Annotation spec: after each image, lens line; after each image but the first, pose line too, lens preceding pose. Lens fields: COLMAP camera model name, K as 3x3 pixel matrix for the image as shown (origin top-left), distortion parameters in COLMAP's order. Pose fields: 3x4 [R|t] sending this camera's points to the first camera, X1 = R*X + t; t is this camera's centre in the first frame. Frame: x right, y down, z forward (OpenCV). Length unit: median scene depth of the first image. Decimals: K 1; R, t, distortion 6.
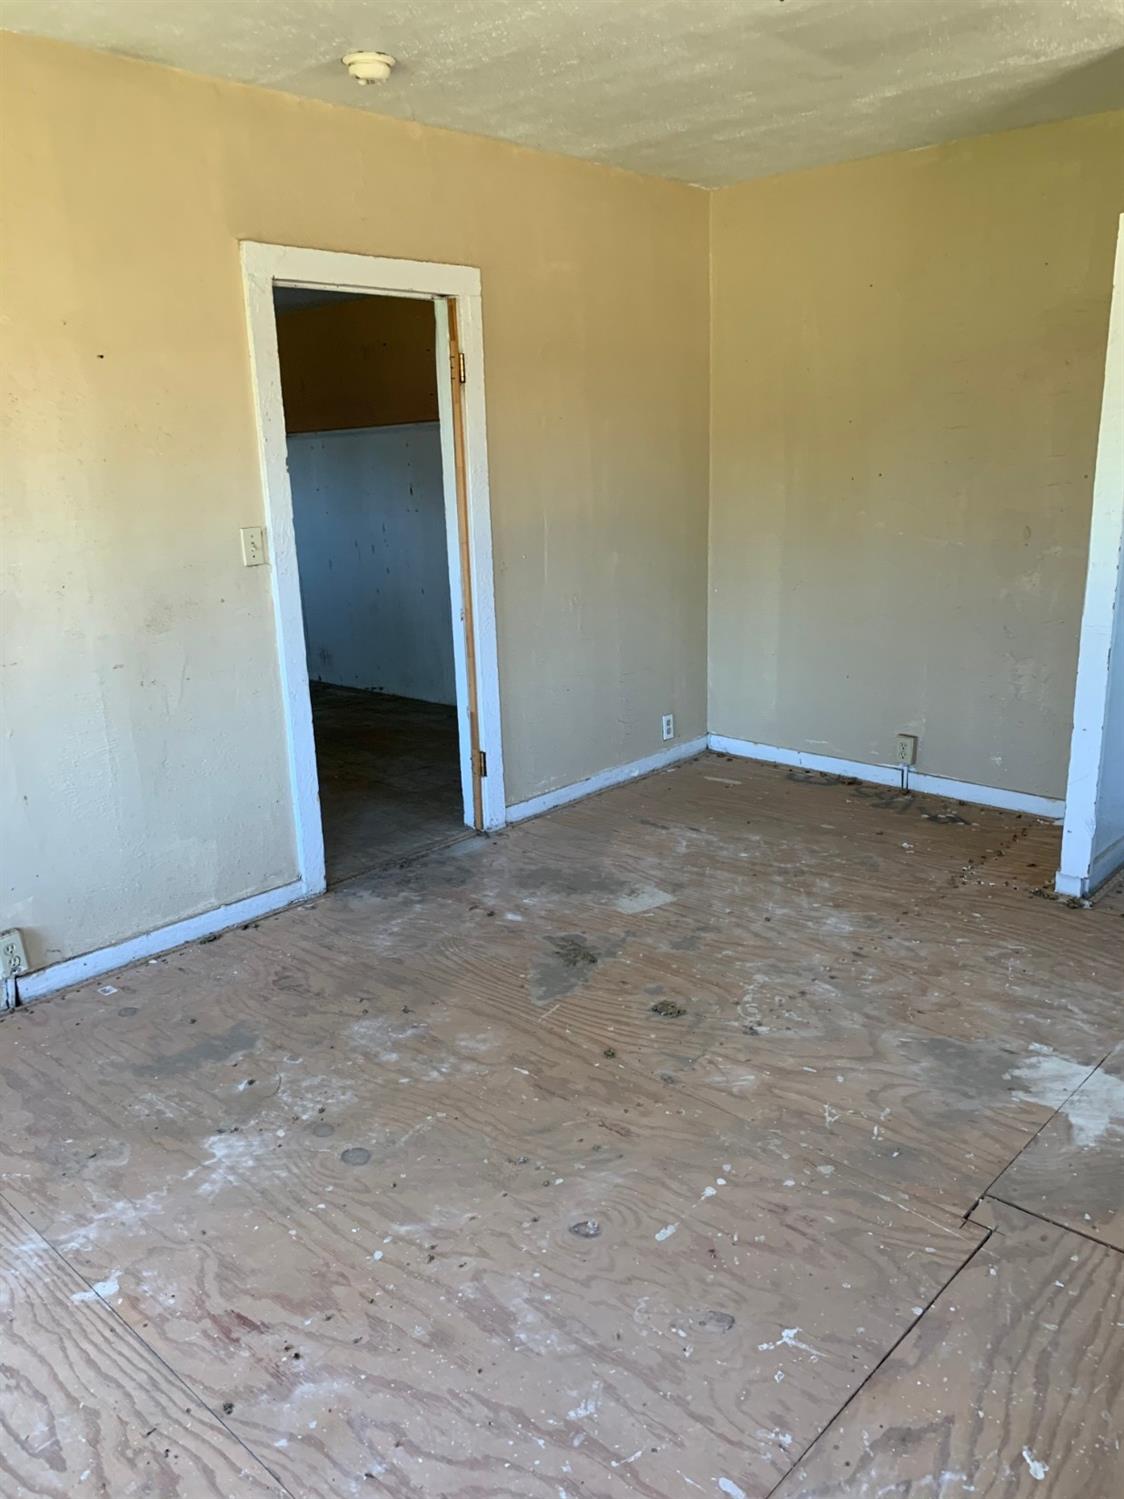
lens RADIAL K [[1173.6, 0, 562.0], [0, 1173.6, 749.5], [0, 0, 1]] dist [0.047185, 0.003308]
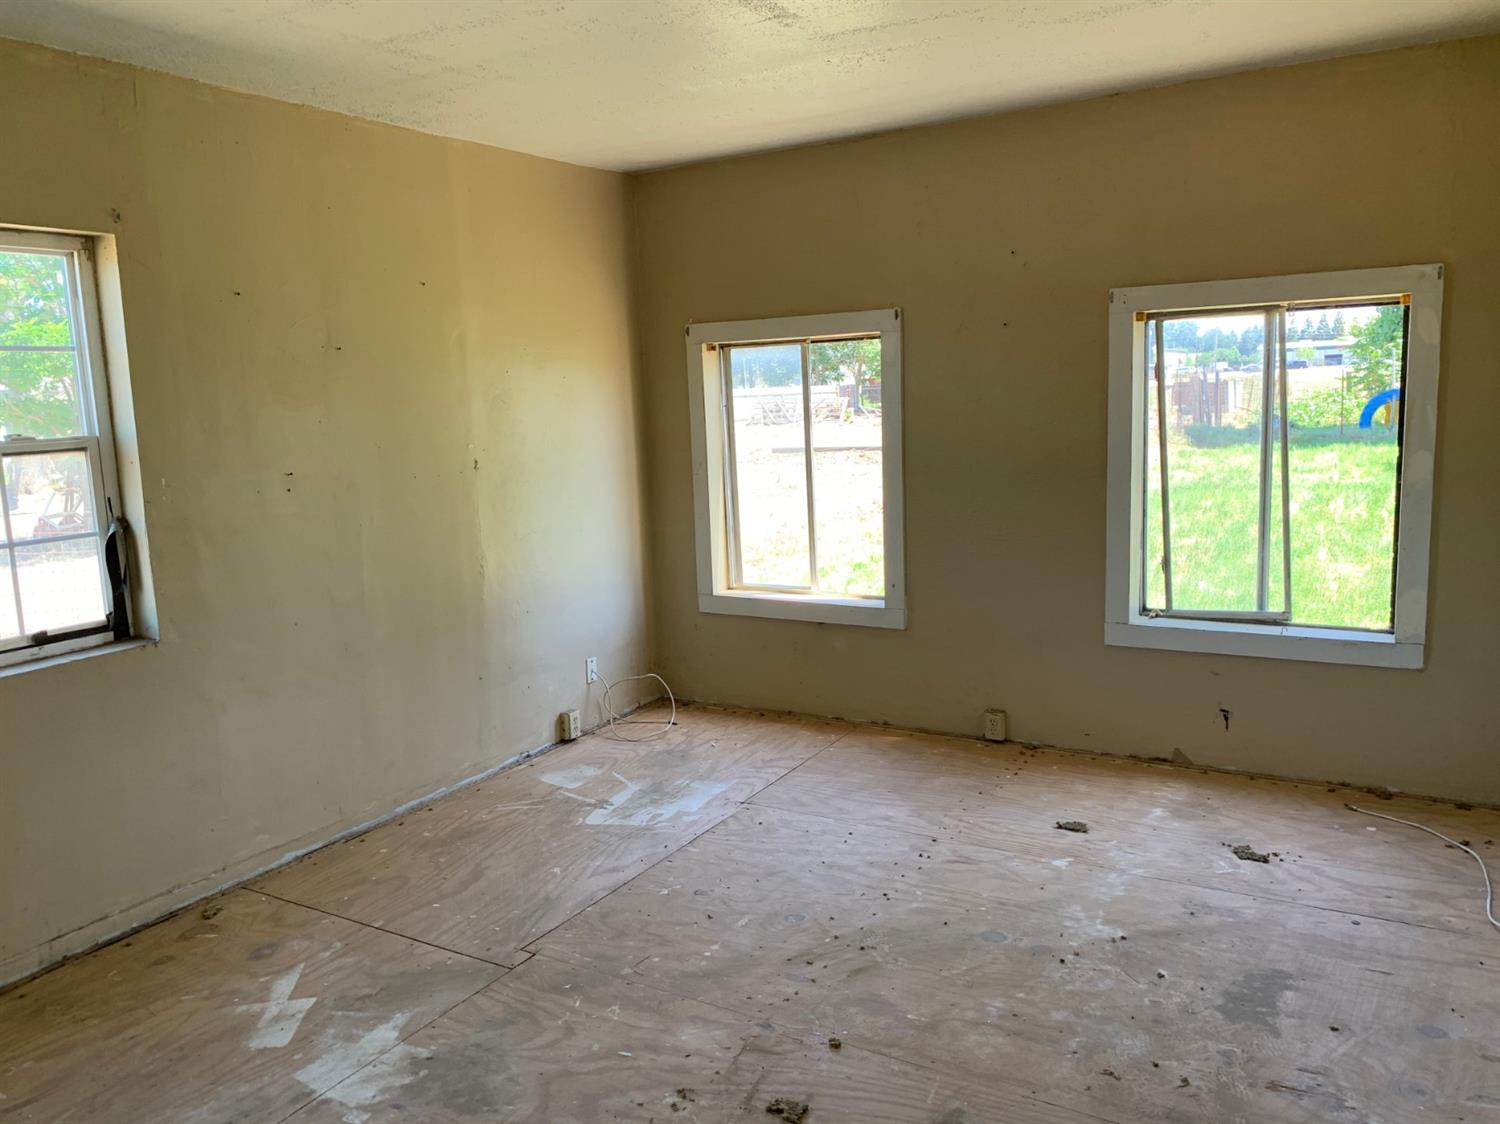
lens RADIAL K [[1174.4, 0, 750.0], [0, 1174.4, 562.0], [0, 0, 1]] dist [0.047185, 0.003308]
pose [[-0.975431, 0.098931, -0.196841, 0.269808], [0.012116, 0.916238, 0.400452, -0.496531], [0.219970, 0.388229, -0.894925, 1.792420]]
